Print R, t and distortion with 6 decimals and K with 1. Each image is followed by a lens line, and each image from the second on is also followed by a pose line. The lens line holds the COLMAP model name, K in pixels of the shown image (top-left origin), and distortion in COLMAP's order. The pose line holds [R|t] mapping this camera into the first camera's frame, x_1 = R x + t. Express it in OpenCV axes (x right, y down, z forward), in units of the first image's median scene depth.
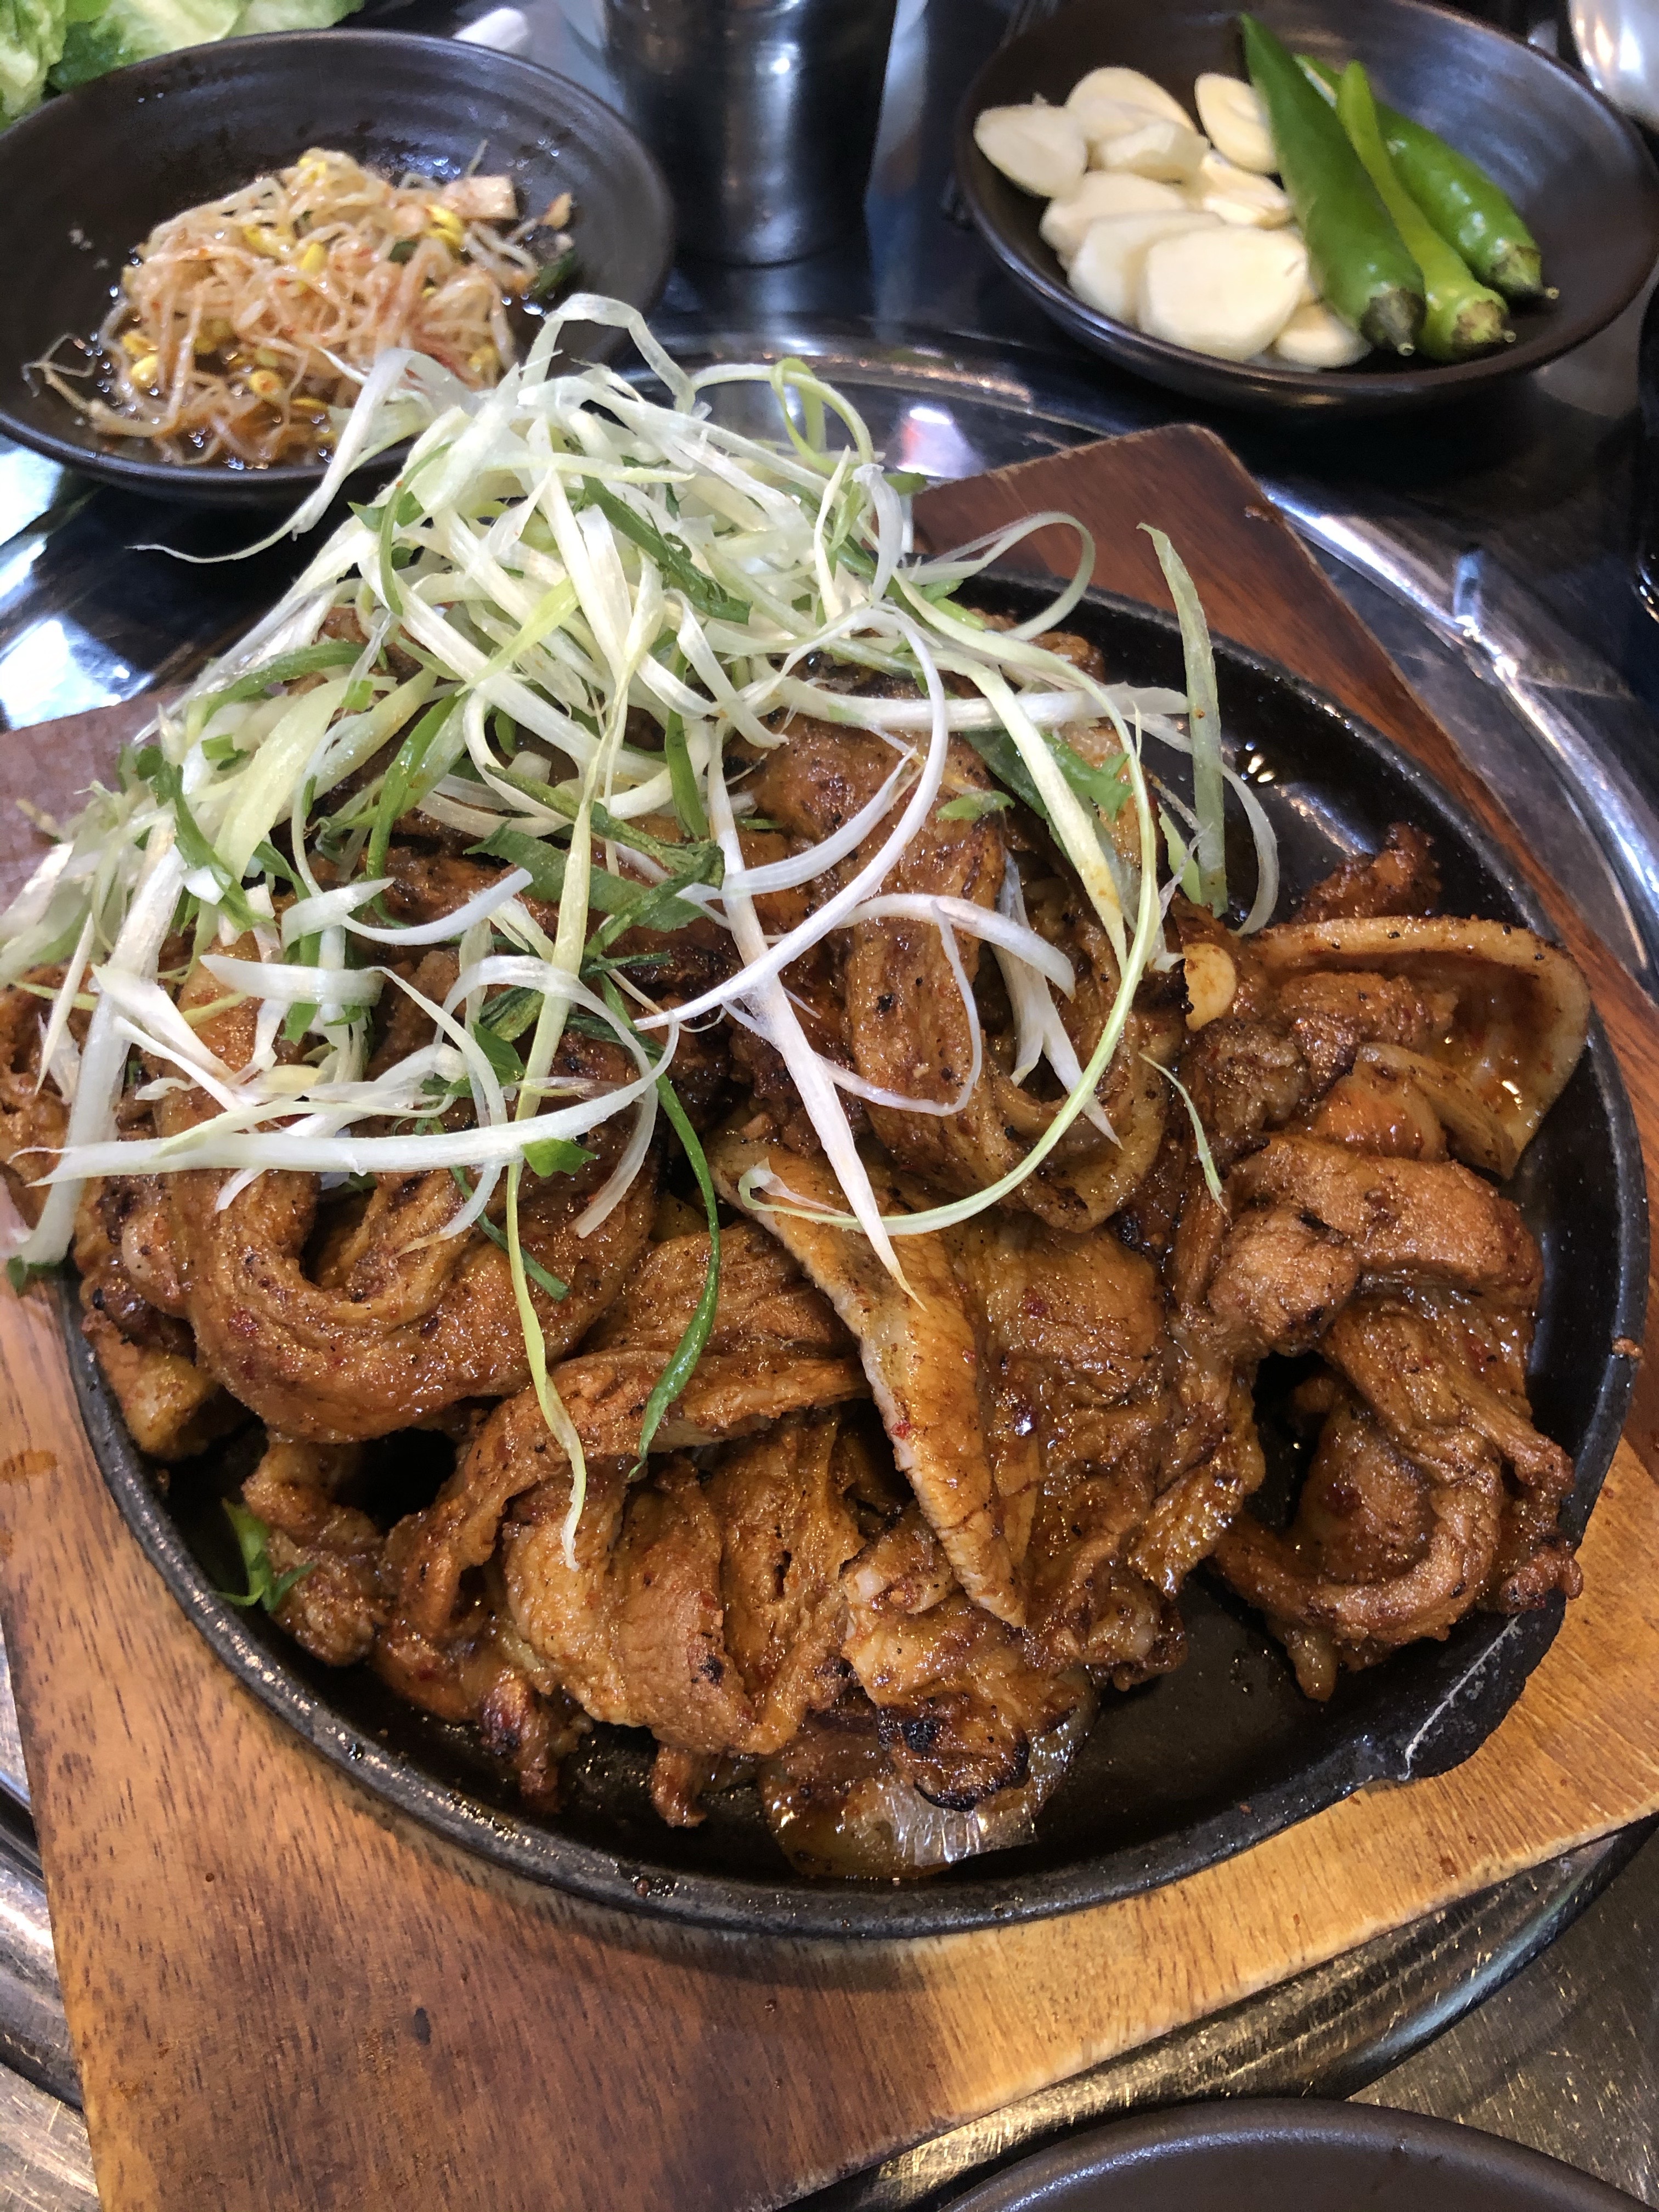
lens RADIAL K [[1798.9, 0, 832.6], [0, 1798.9, 1108.5], [0, 0, 1]] dist [0.025702, -0.031737]
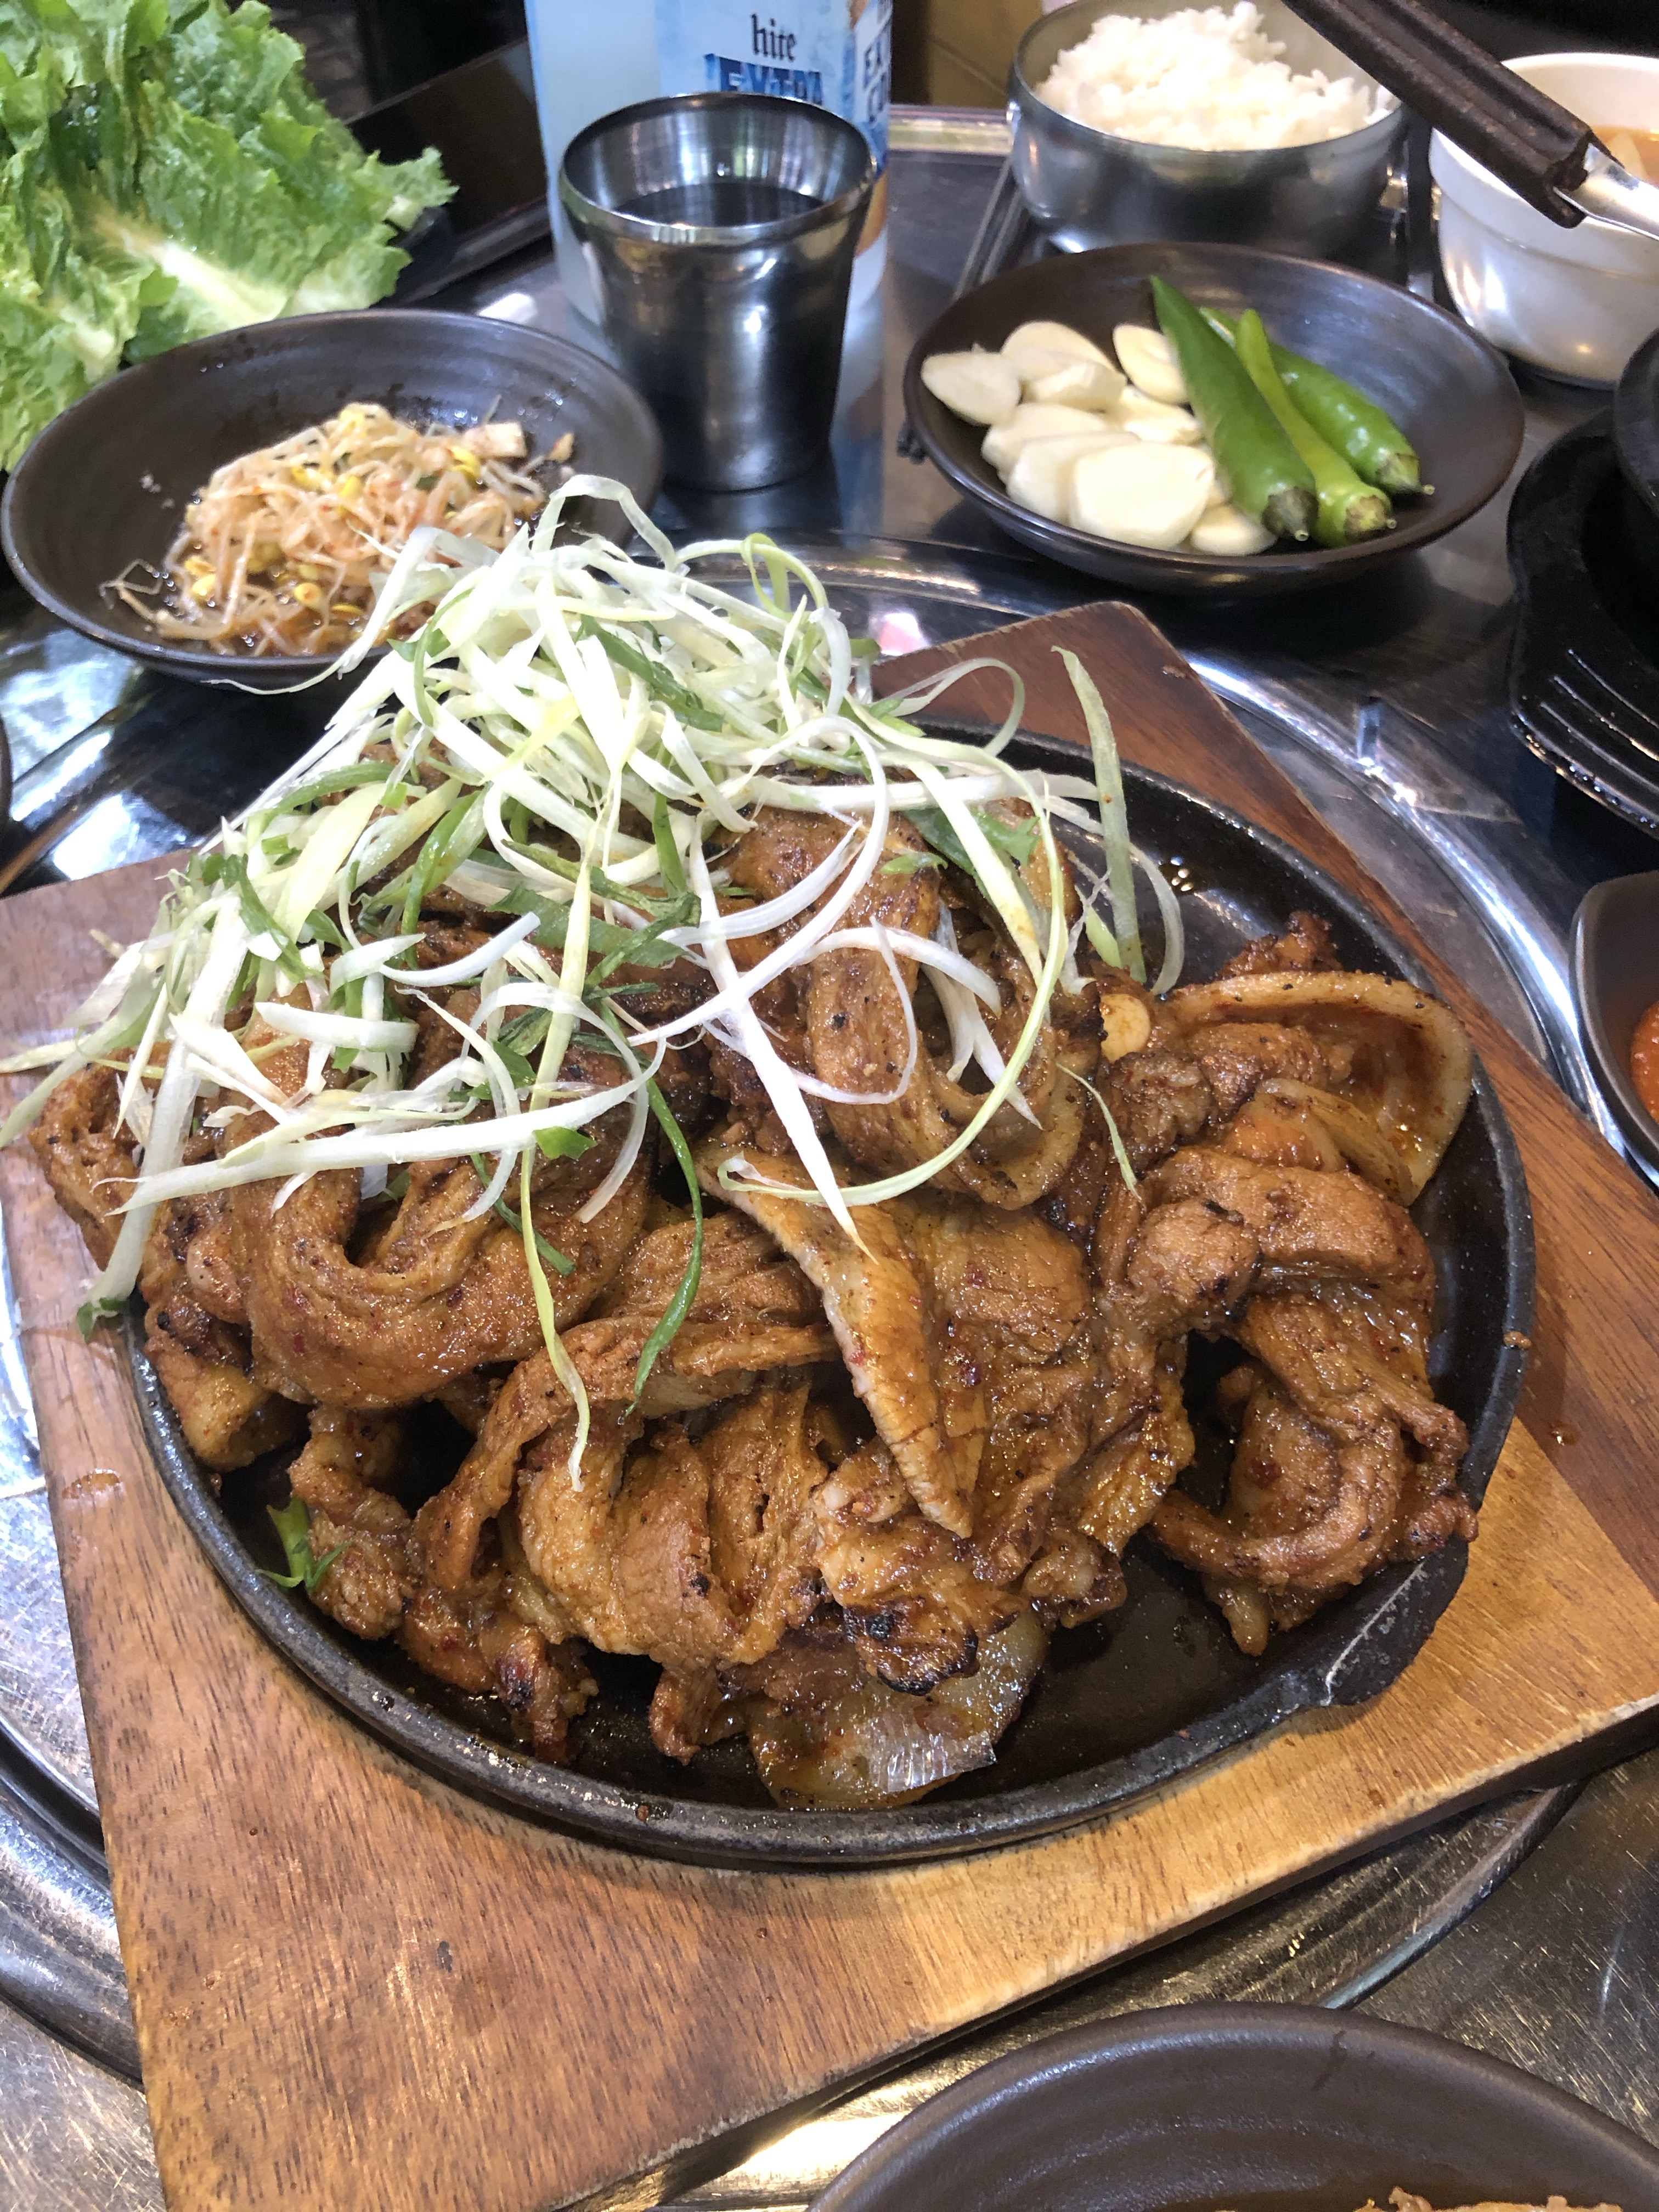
lens RADIAL K [[1798.9, 0, 828.8], [0, 1798.9, 1103.5], [0, 0, 1]] dist [0.025702, -0.031737]
pose [[0.999631, -0.026380, -0.006417, 0.025466], [0.025266, 0.990425, -0.135722, 0.139631], [0.009936, 0.135510, 0.990726, -0.147859]]
